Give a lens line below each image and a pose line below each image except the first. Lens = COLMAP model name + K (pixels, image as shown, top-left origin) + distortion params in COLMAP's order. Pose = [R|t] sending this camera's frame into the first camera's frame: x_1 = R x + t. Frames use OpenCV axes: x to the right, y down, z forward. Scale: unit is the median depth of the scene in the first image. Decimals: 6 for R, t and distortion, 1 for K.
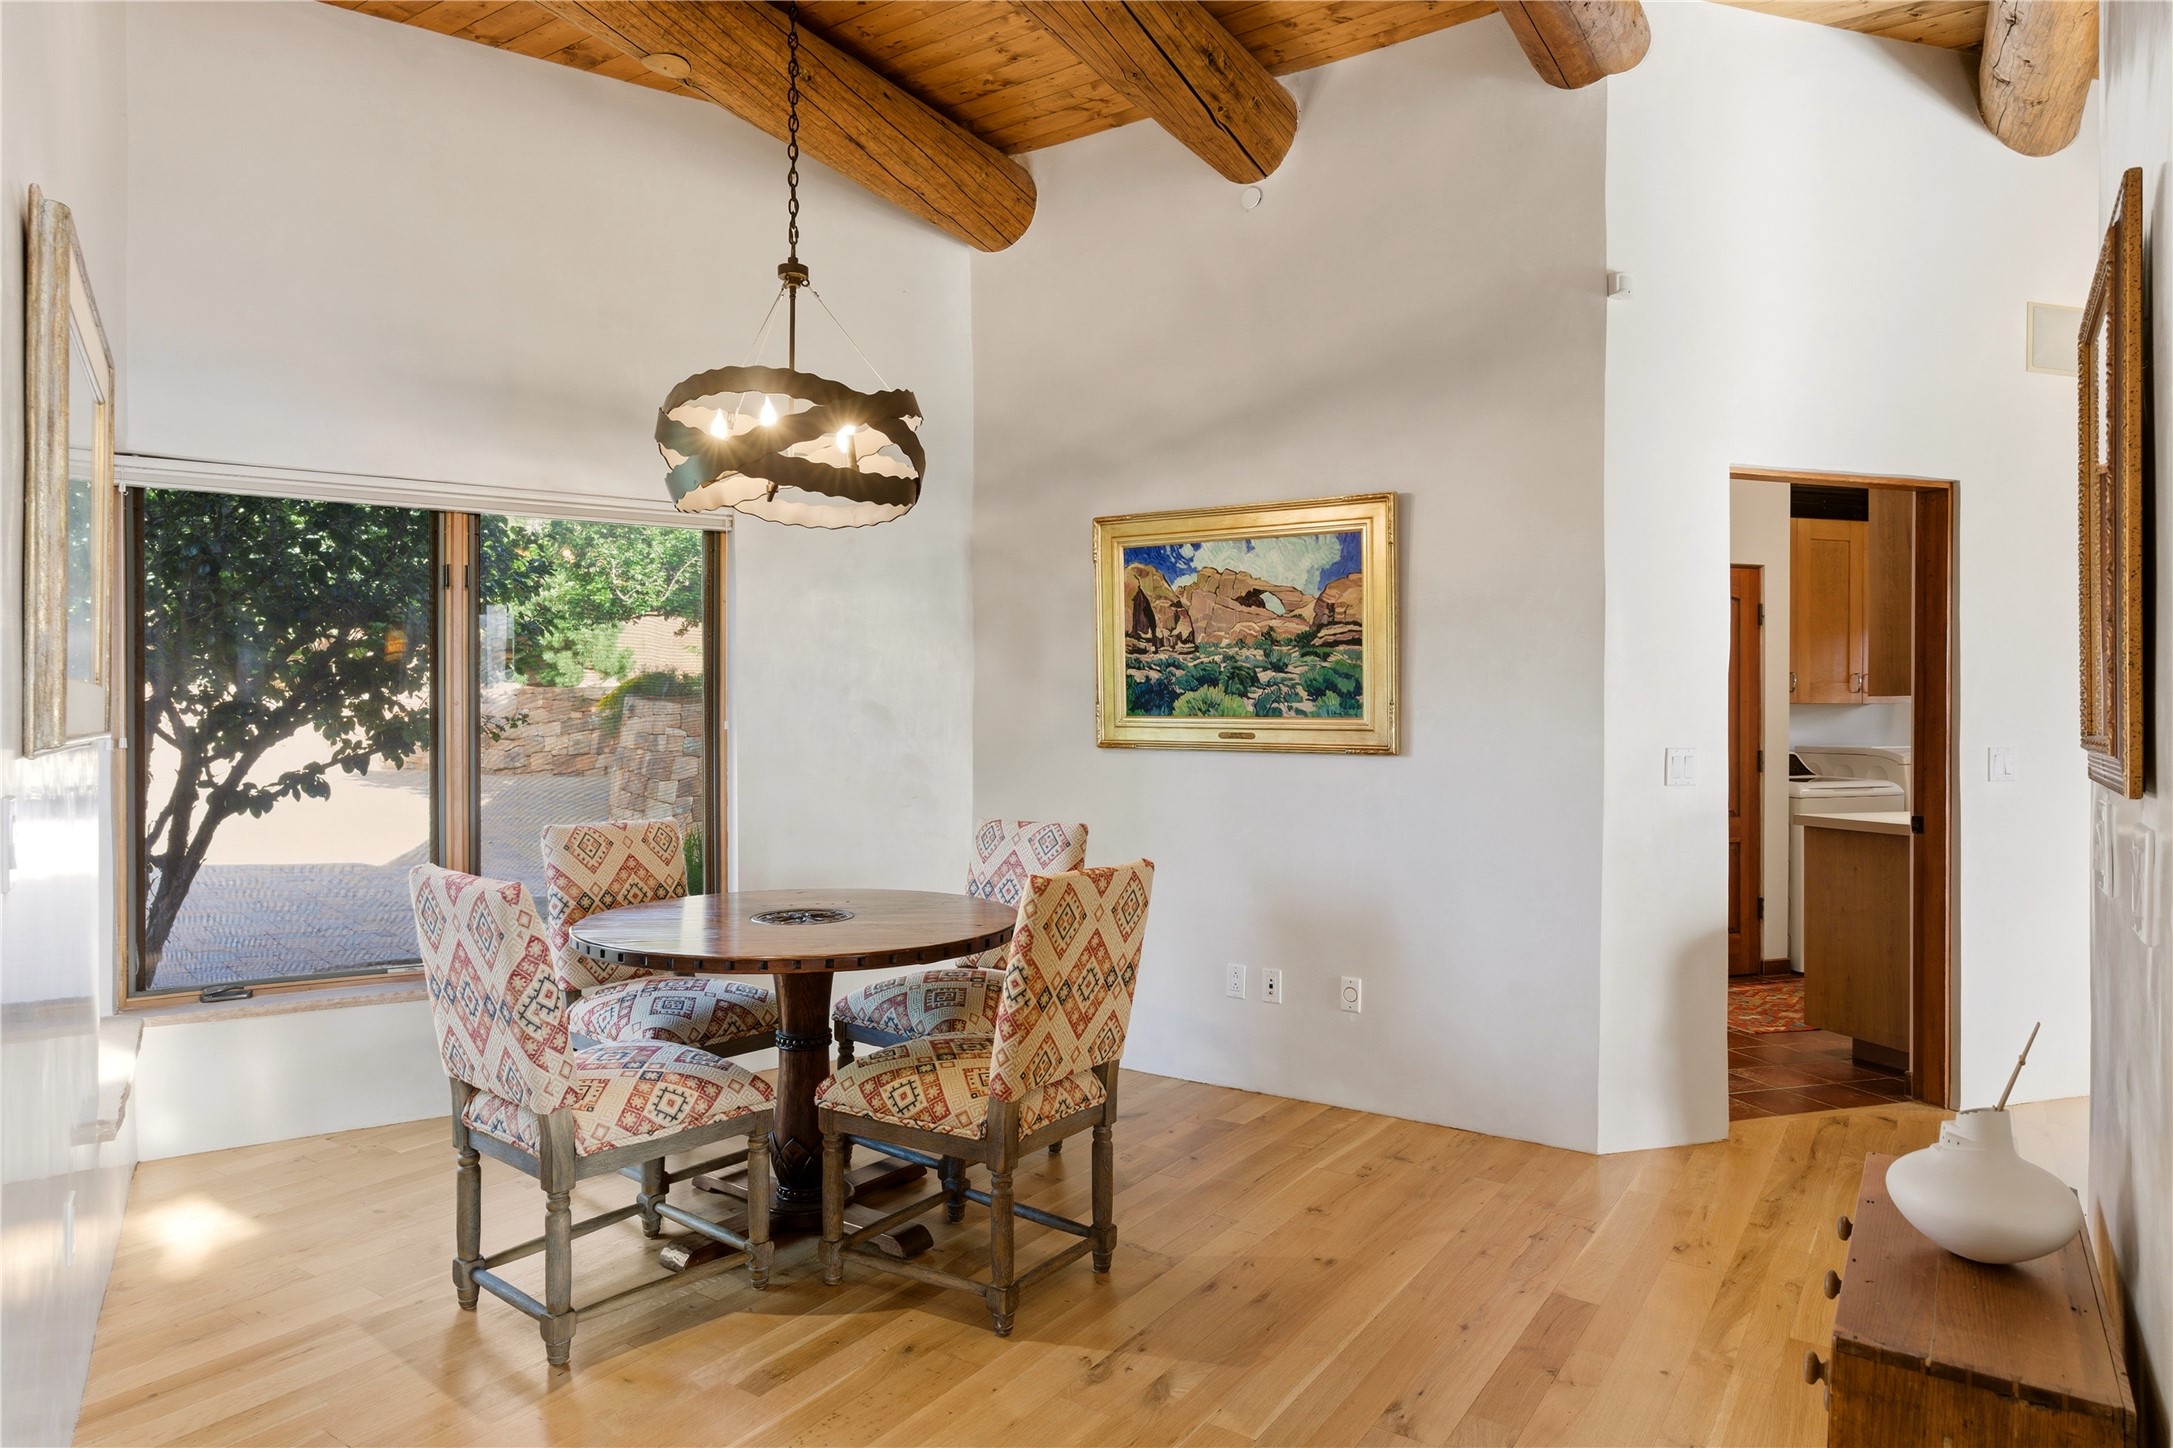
lens RADIAL K [[1289.9, 0, 1084.8], [0, 1289.9, 720.1], [0, 0, 1]] dist [-0.009008, -0.000252]
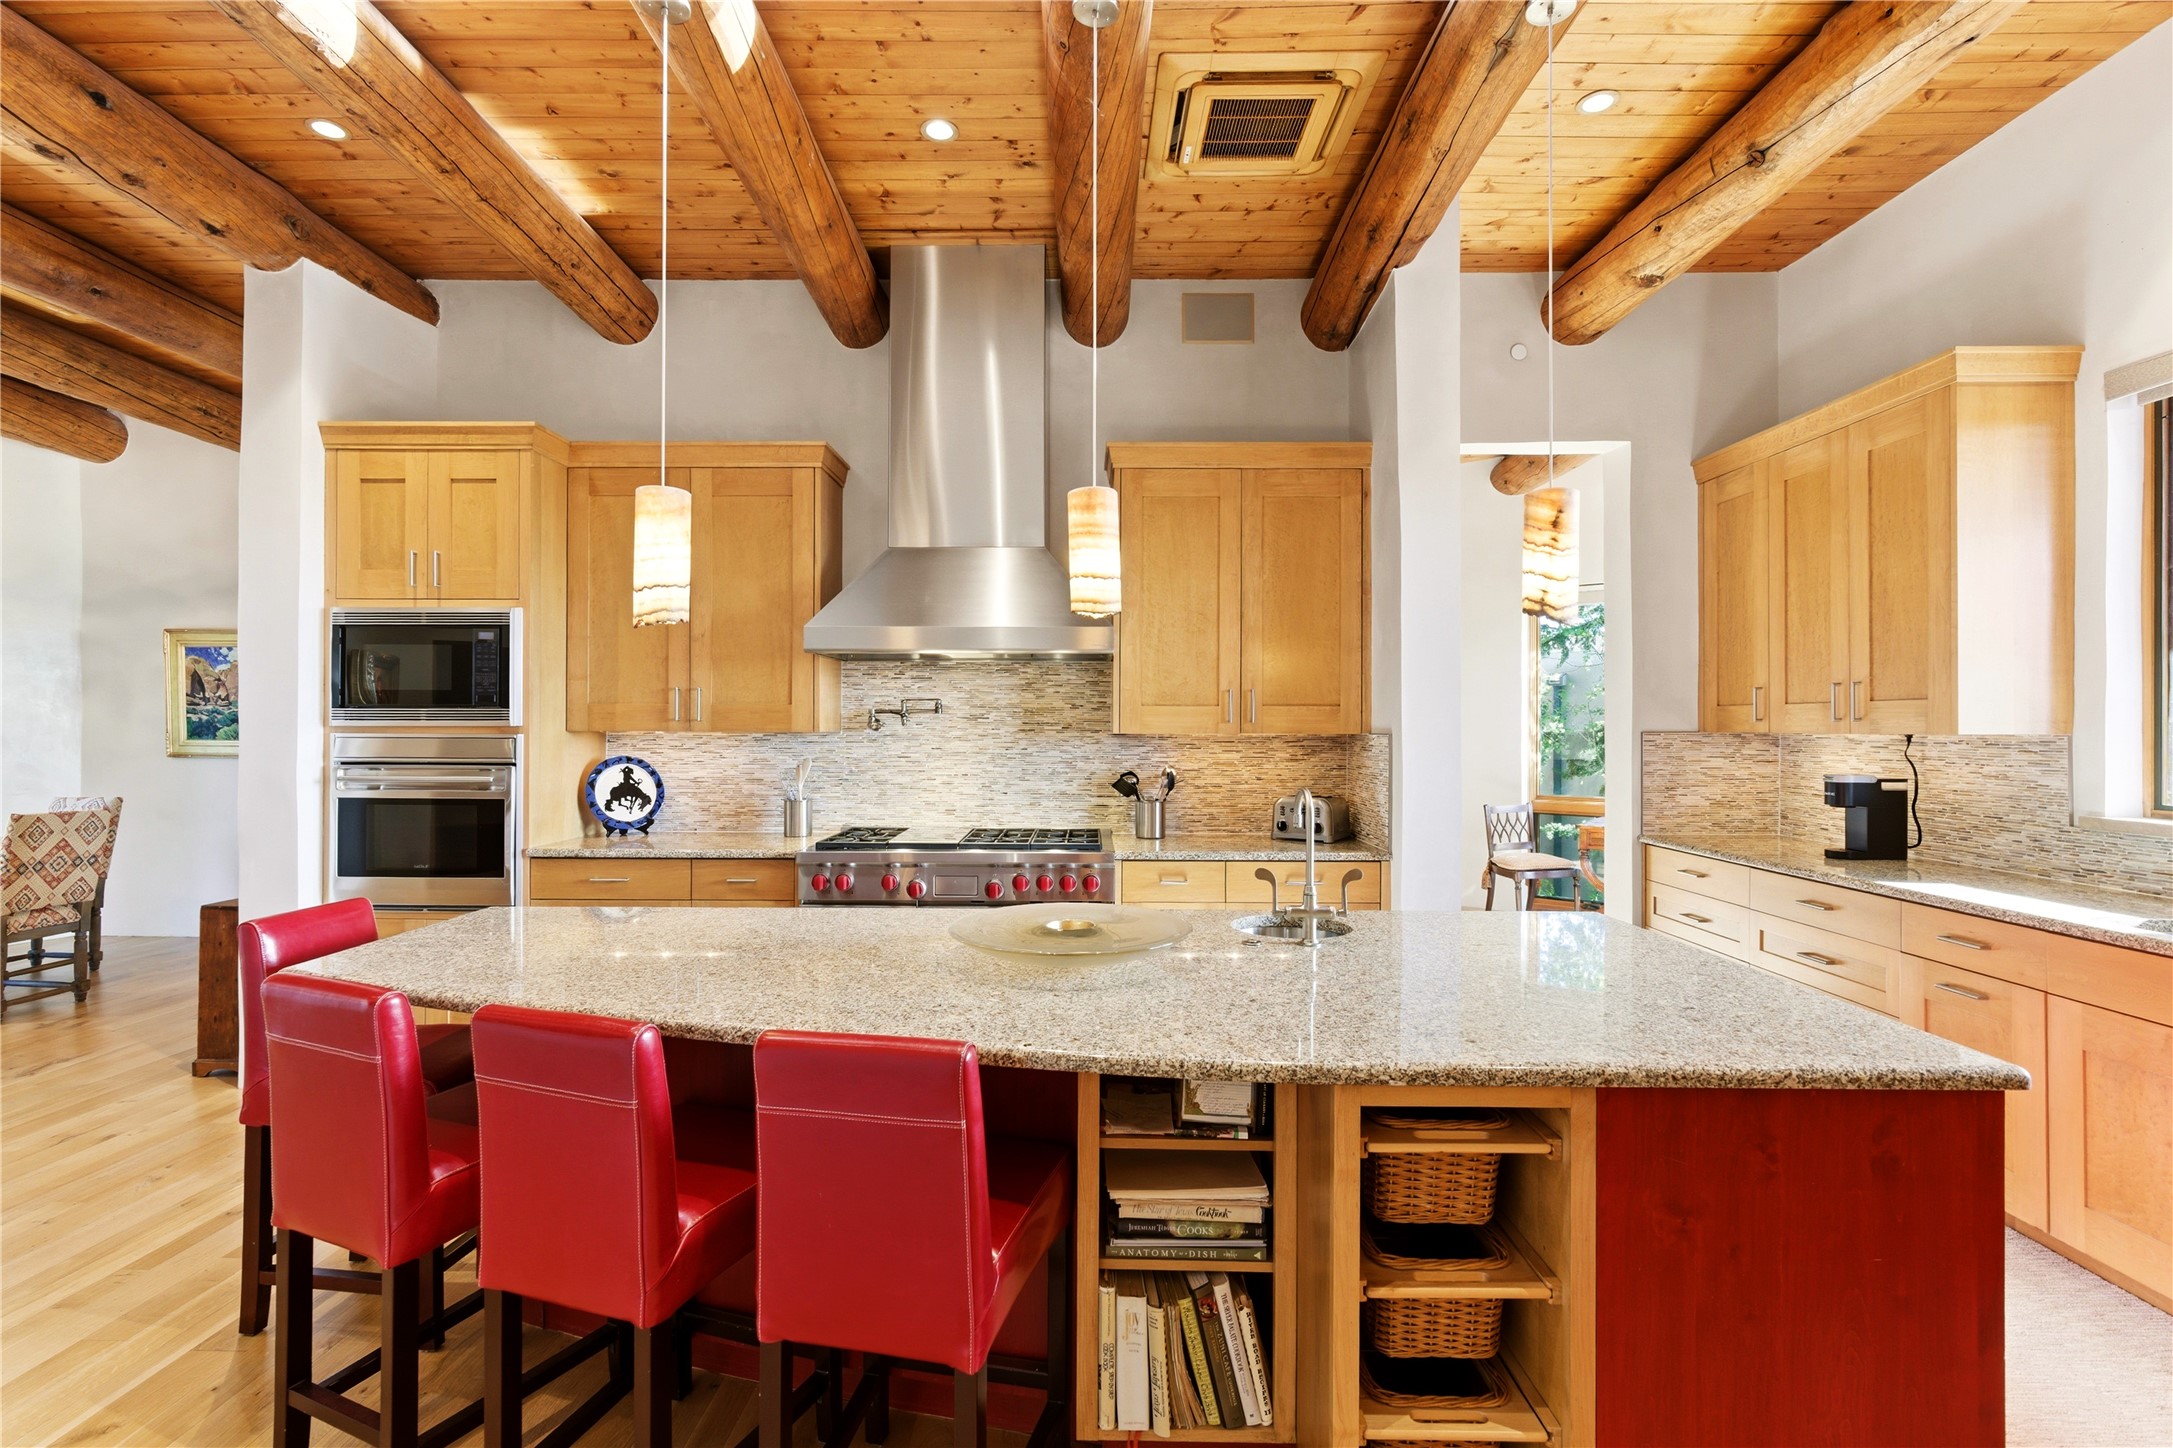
lens RADIAL K [[956.1, 0, 1074.3], [0, 956.1, 728.0], [0, 0, 1]] dist [-0.000645, -0.000429]
pose [[0.838586, -0.001800, 0.544767, 0.351664], [0.004511, 0.999983, -0.003640, -0.009228], [-0.544751, 0.005510, 0.838580, -0.815916]]
